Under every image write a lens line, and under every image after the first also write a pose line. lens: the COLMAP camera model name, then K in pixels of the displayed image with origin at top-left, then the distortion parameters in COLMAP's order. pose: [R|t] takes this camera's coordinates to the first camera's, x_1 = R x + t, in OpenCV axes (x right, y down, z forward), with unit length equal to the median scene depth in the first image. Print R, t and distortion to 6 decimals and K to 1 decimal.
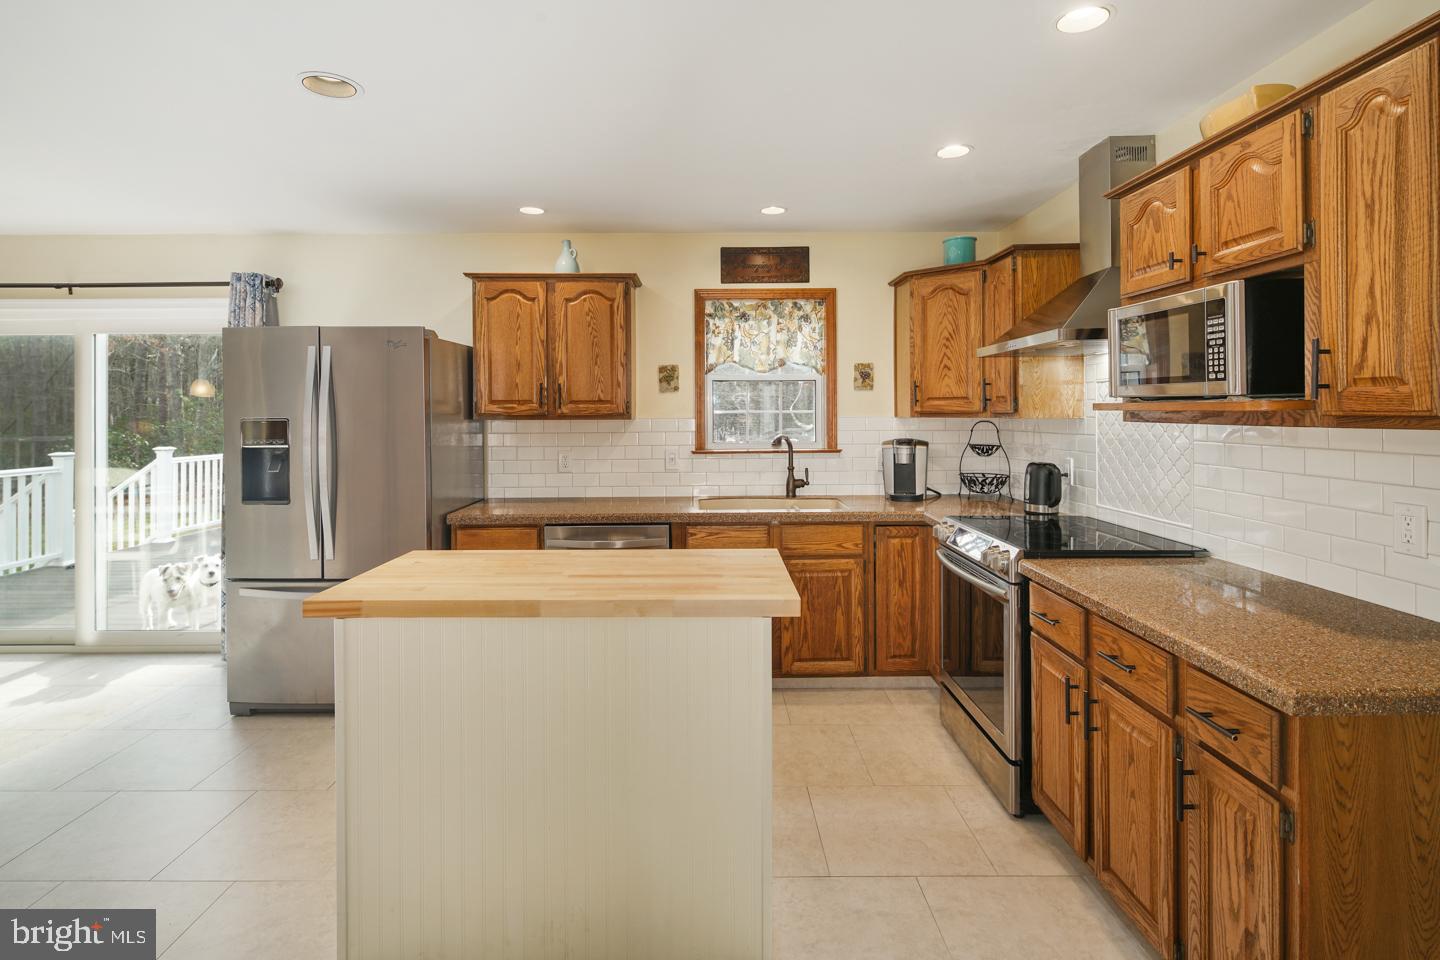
lens RADIAL K [[698.8, 0, 719.1], [0, 698.8, 411.2], [0, 0, 1]] dist [0.000239, -0.000349]
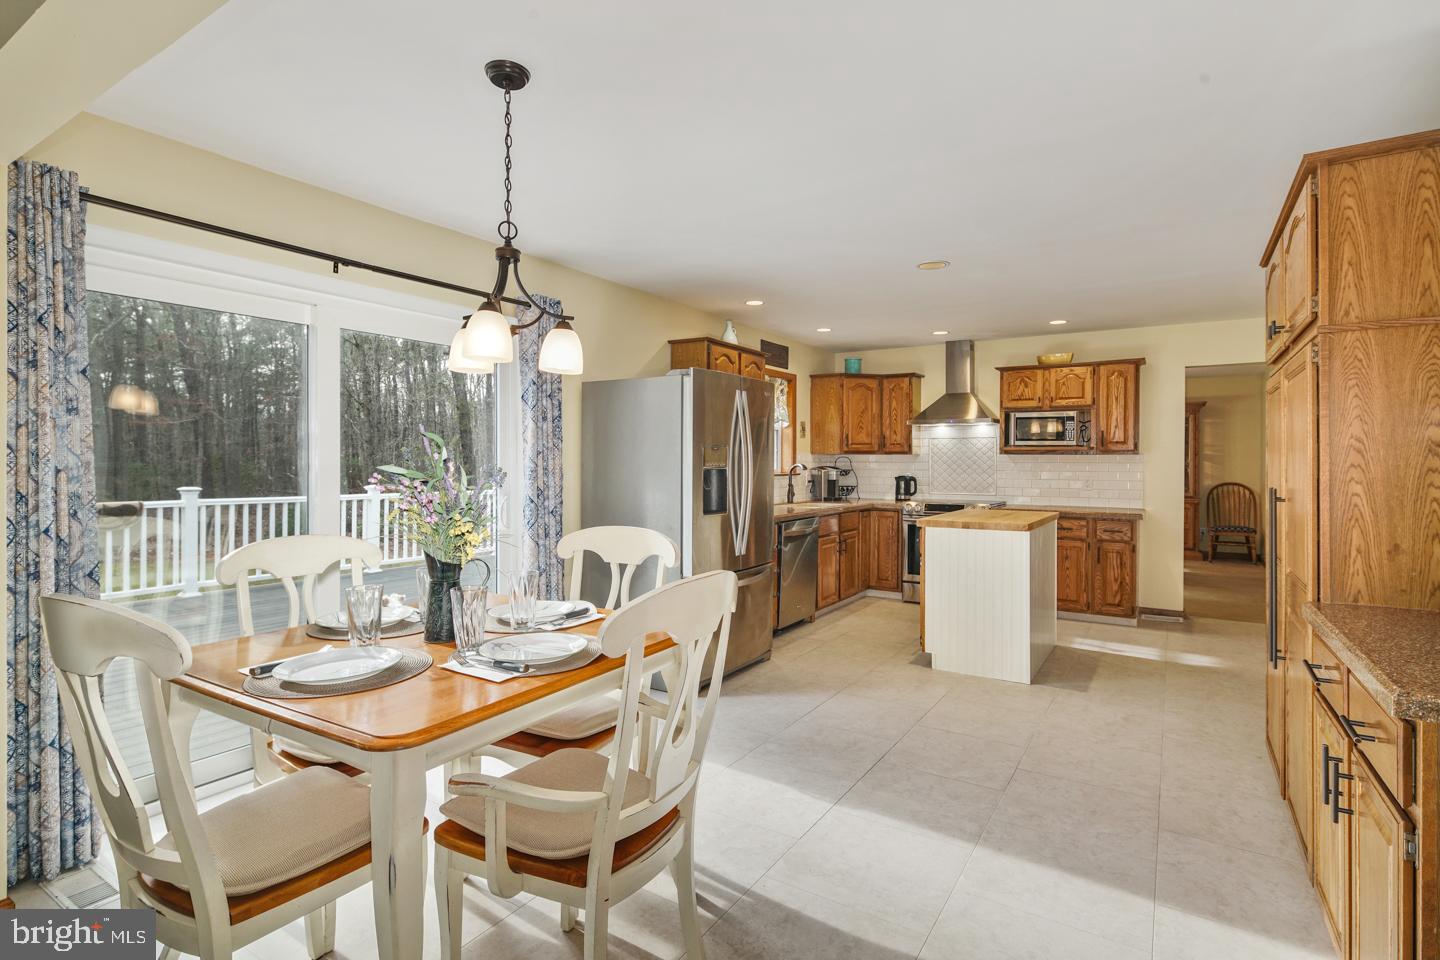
lens RADIAL K [[701.0, 0, 724.1], [0, 701.0, 461.3], [0, 0, 1]] dist [0.002592, 0.000077]
pose [[0.548729, 0.006313, 0.835977, -1.324650], [-0.006150, 0.999975, -0.003514, 0.034101], [-0.835978, -0.003212, 0.548754, 0.246705]]
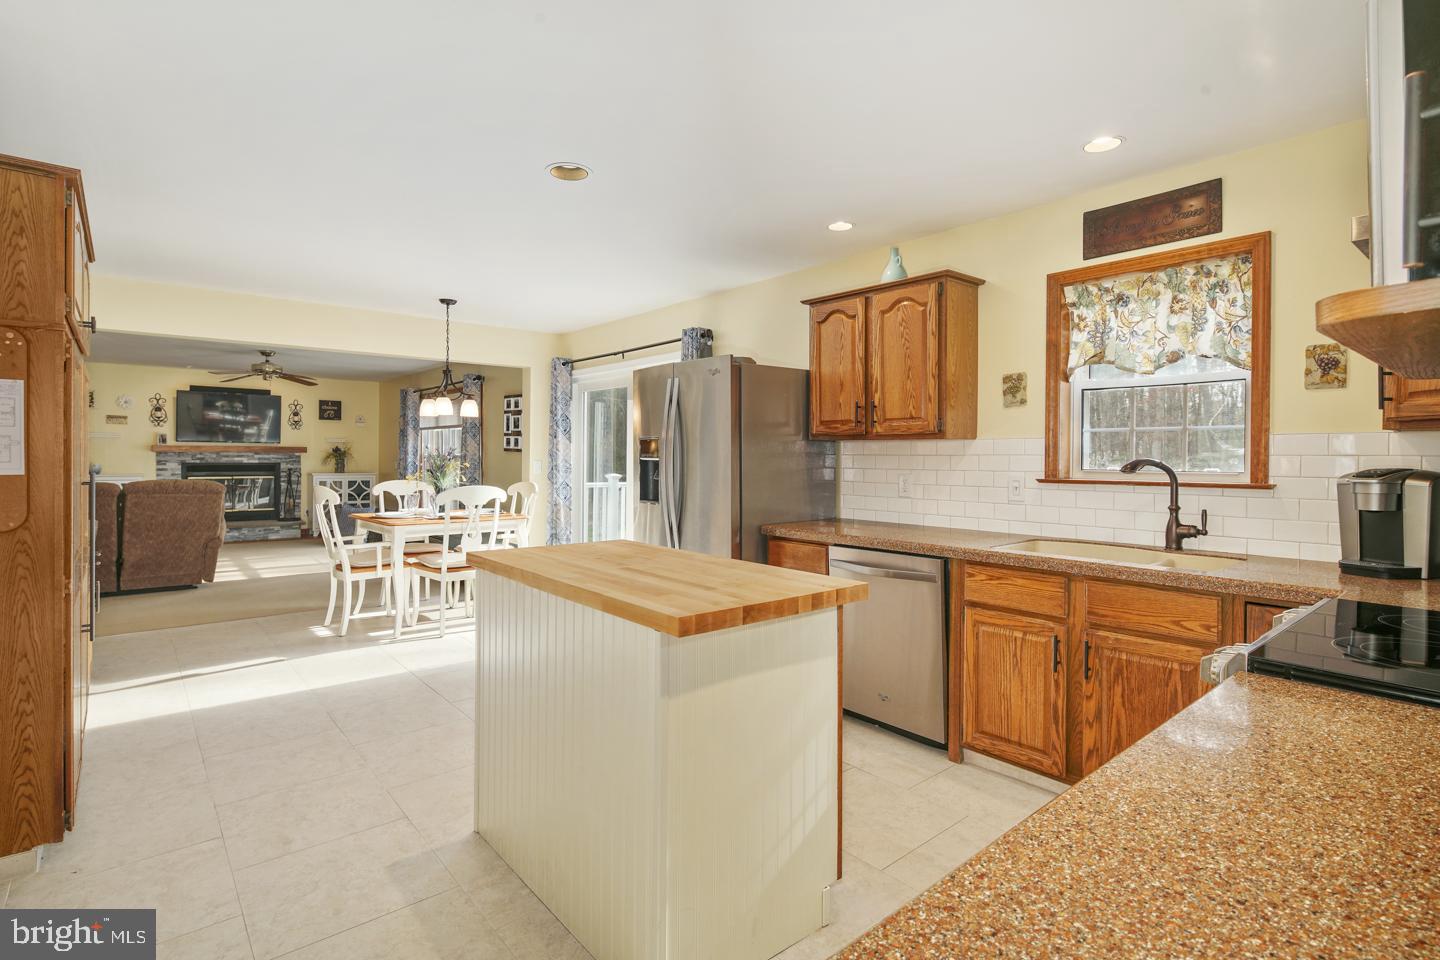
lens RADIAL K [[701.0, 0, 724.1], [0, 701.0, 461.3], [0, 0, 1]] dist [0.002592, 0.000077]
pose [[0.643114, 0.014049, -0.765641, 0.347212], [-0.005714, 0.999892, 0.013549, 0.028293], [0.765749, -0.004339, 0.643125, 0.213015]]
